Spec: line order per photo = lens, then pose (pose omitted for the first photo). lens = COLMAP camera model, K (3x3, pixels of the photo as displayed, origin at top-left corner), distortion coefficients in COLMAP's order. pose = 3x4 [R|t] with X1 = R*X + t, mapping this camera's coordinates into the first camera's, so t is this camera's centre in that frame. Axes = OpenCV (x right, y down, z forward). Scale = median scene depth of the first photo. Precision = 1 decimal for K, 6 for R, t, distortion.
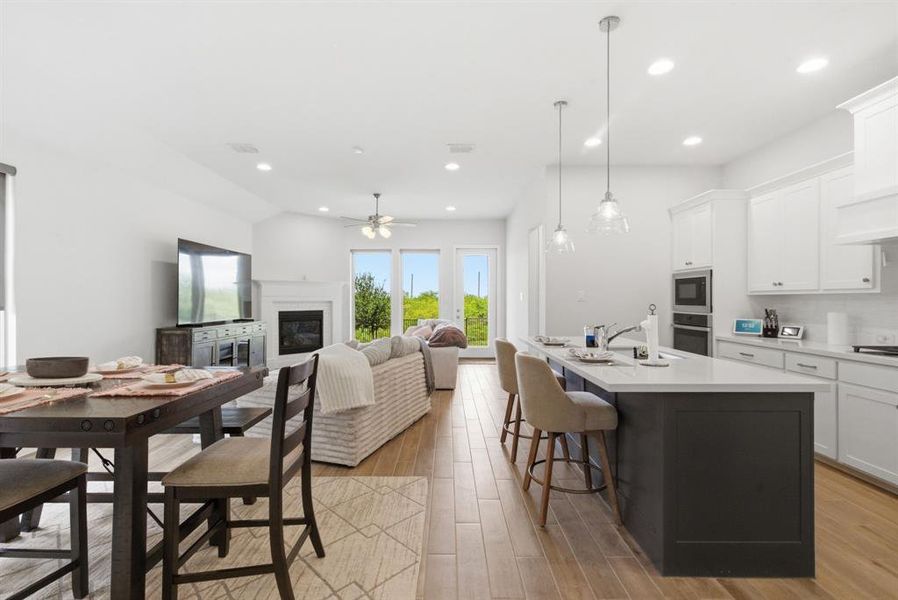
lens RADIAL K [[408.5, 0, 445.0], [0, 408.5, 299.0], [0, 0, 1]] dist [0.006137, -0.002440]
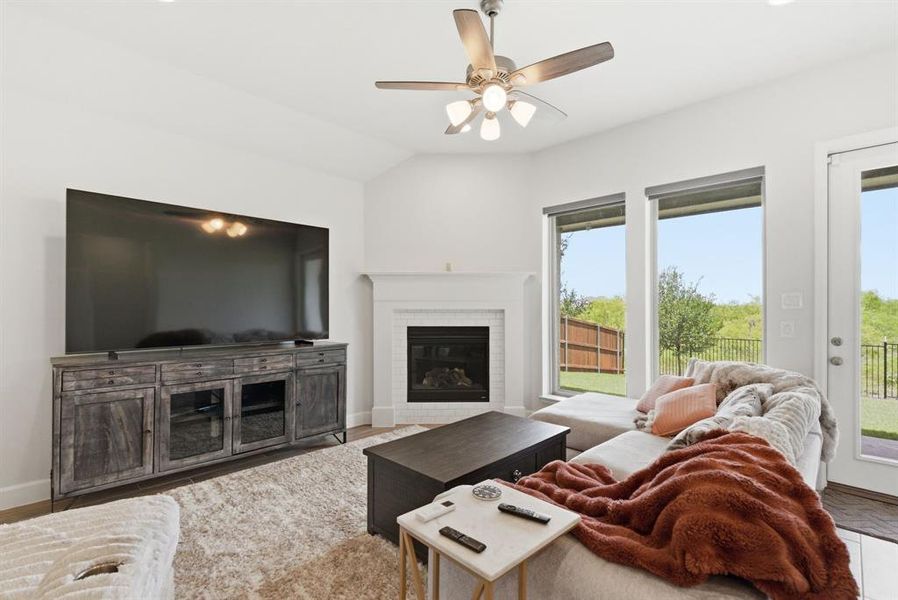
lens RADIAL K [[408.5, 0, 450.2], [0, 408.5, 305.8], [0, 0, 1]] dist [0.006137, -0.002440]
pose [[0.720670, -0.000001, -0.693278, 0.073236], [-0.001555, 0.999997, -0.001618, 0.001499], [0.693277, 0.002244, 0.720668, 1.076507]]
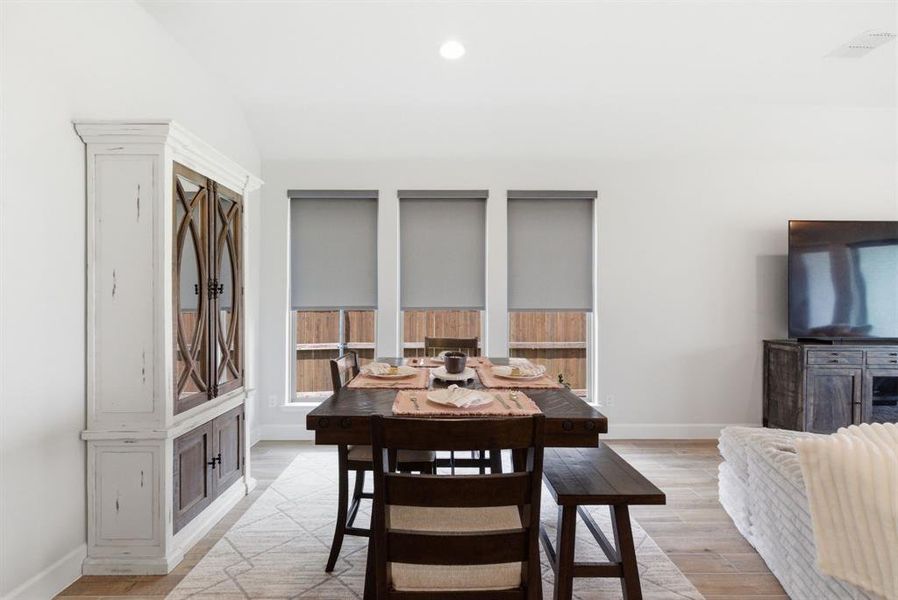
lens RADIAL K [[408.5, 0, 448.1], [0, 408.5, 299.8], [0, 0, 1]] dist [0.006137, -0.002440]
pose [[0.019592, -0.005720, -0.999792, 0.084394], [-0.002347, 0.999981, -0.005767, -0.000315], [0.999805, 0.002460, 0.019578, 0.413865]]
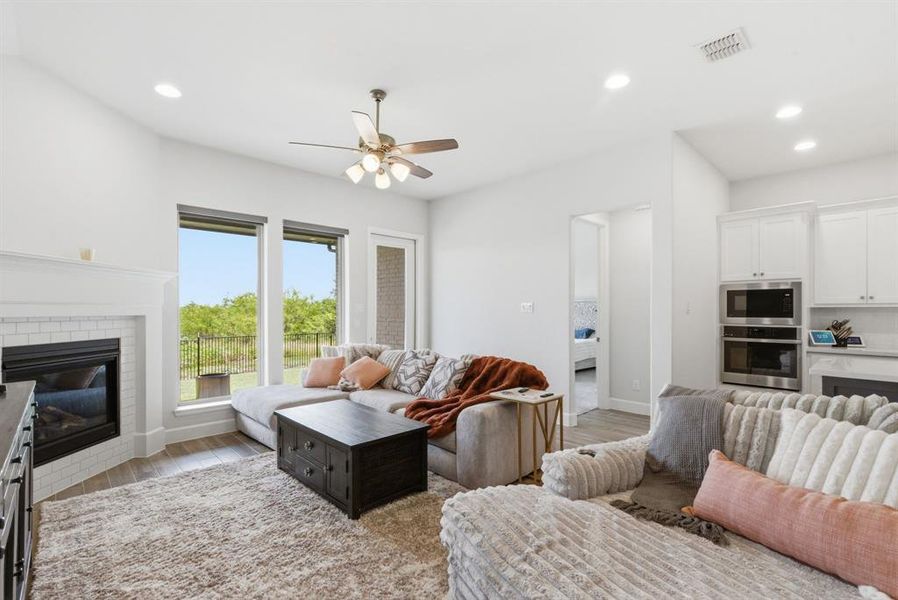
lens RADIAL K [[408.5, 0, 448.1], [0, 408.5, 310.9], [0, 0, 1]] dist [0.006137, -0.002440]
pose [[0.719098, -0.000606, 0.694909, -0.653415], [-0.000875, 0.999998, 0.001777, -0.001732], [-0.694908, -0.001886, 0.719096, 0.883505]]
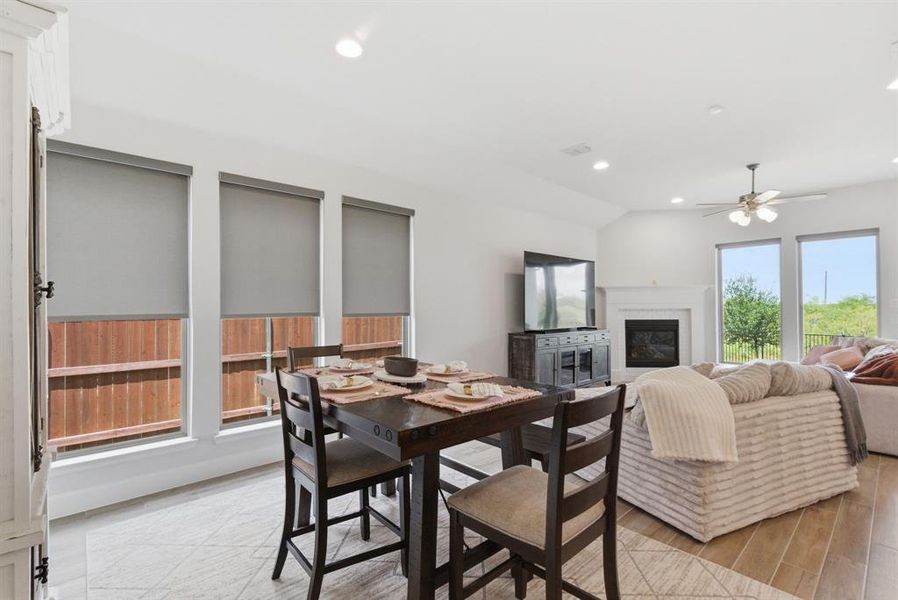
lens RADIAL K [[408.5, 0, 445.7], [0, 408.5, 300.7], [0, 0, 1]] dist [0.006137, -0.002440]
pose [[0.674518, -0.011168, -0.738174, 0.005793], [0.001743, 0.999907, -0.013535, -0.002331], [0.738256, 0.007843, 0.674475, 0.130890]]
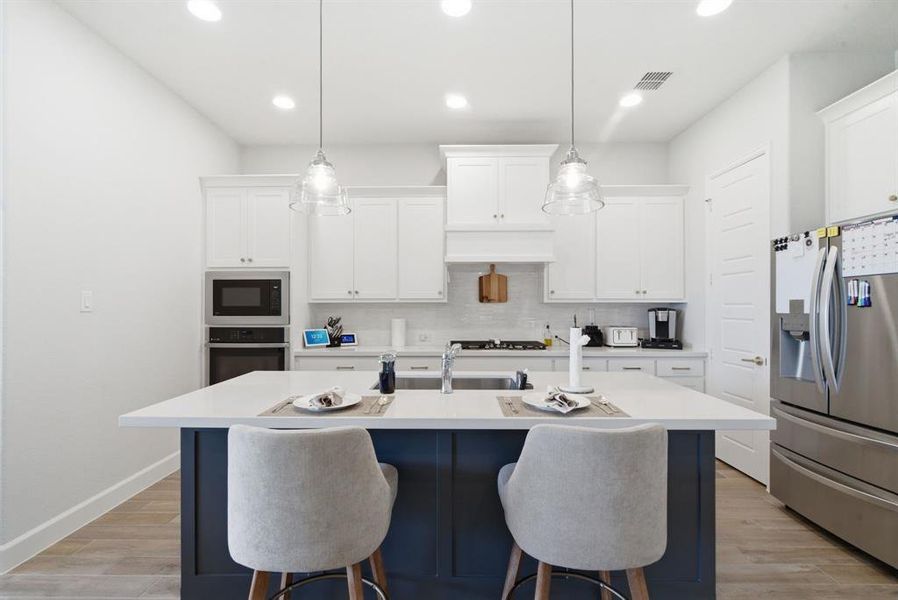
lens RADIAL K [[408.5, 0, 447.1], [0, 408.5, 301.7], [0, 0, 1]] dist [0.006137, -0.002440]
pose [[0.012926, 0.007211, 0.999890, -0.159707], [-0.000234, 0.999974, -0.007209, -0.005617], [-0.999916, -0.000141, 0.012928, 0.677425]]
